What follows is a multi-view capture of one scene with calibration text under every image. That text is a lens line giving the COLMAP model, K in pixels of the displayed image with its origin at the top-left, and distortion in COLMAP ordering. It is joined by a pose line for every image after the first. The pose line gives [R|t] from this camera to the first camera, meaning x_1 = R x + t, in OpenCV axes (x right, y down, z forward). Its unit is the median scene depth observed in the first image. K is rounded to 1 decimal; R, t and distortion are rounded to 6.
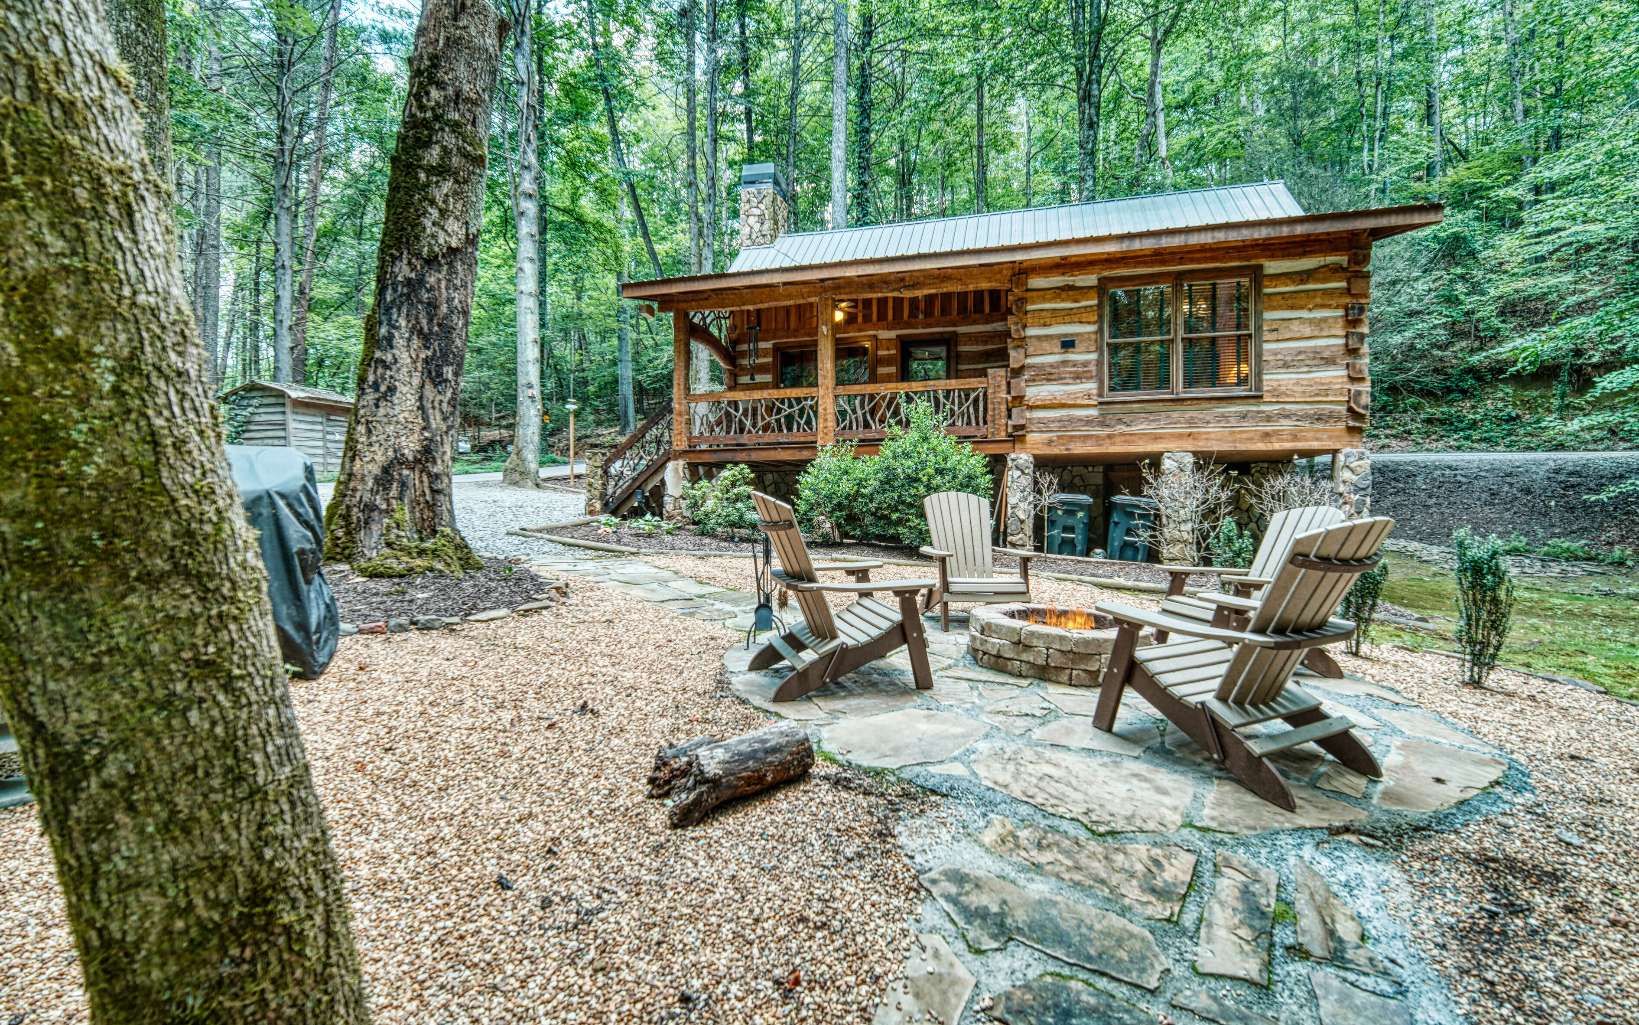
lens RADIAL K [[733.0, 0, 820.4], [0, 733.0, 514.5], [0, 0, 1]] dist [0.002347, -0.001348]
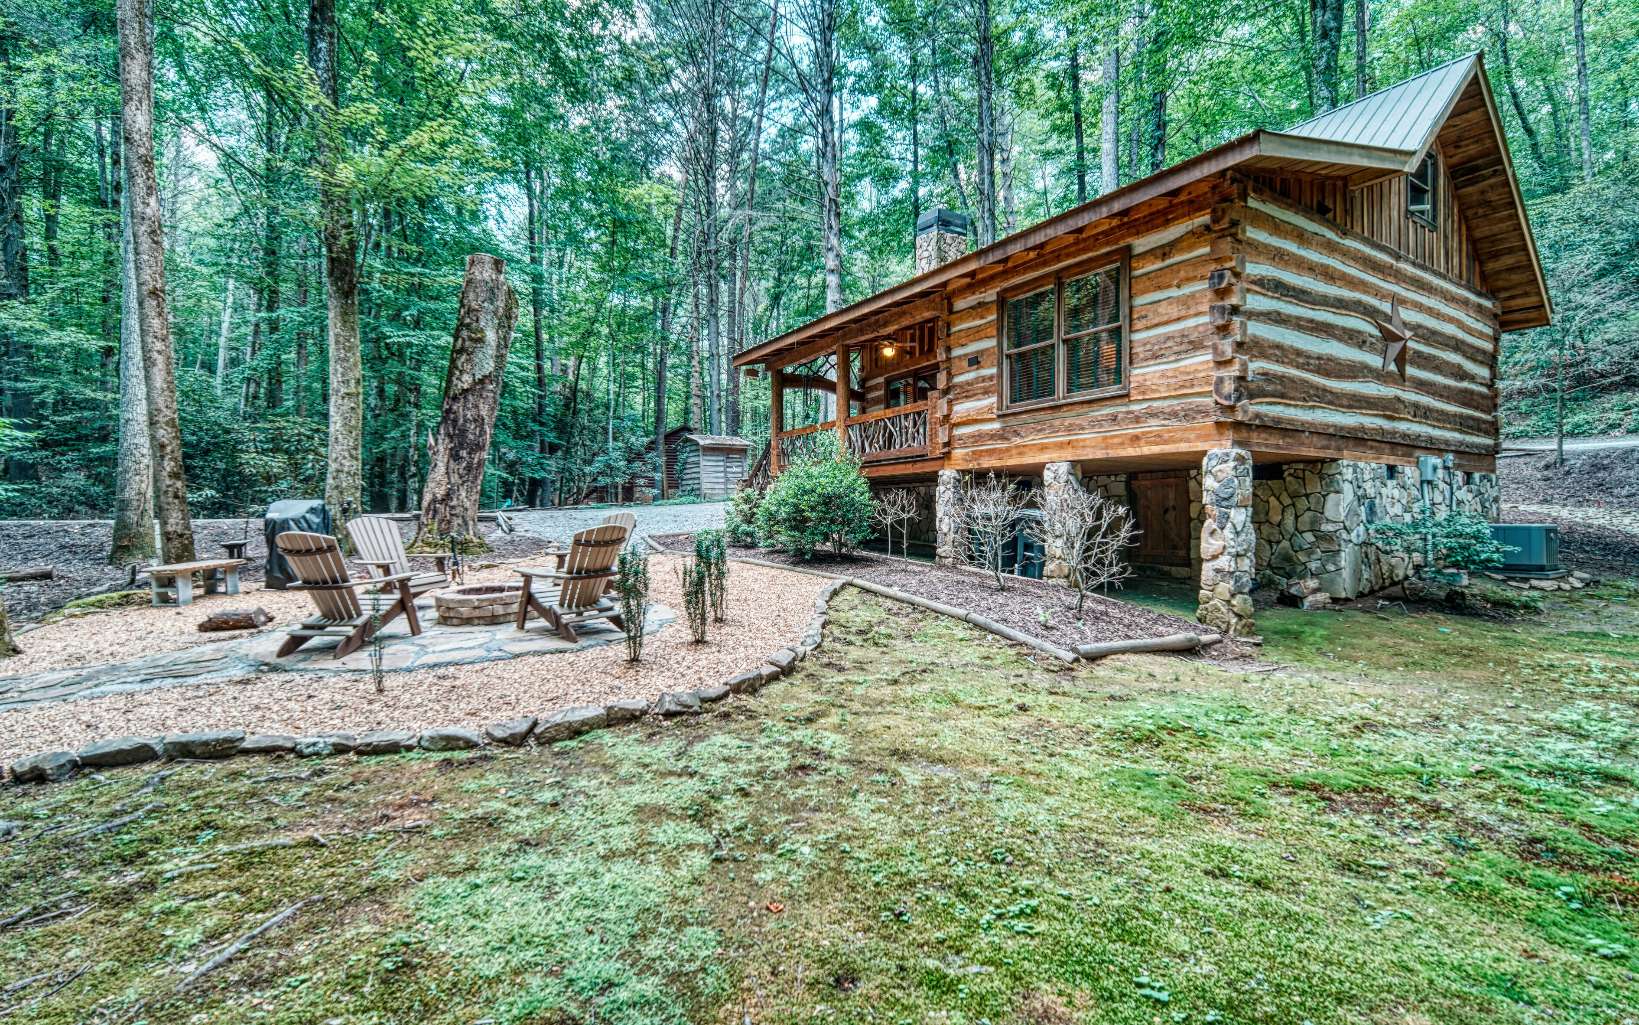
lens RADIAL K [[733.0, 0, 820.8], [0, 733.0, 515.1], [0, 0, 1]] dist [0.002347, -0.001348]
pose [[0.751890, -0.004795, -0.659271, 0.880328], [-0.002291, 0.999949, -0.009886, -0.007934], [0.659285, 0.008944, 0.751840, 0.098034]]
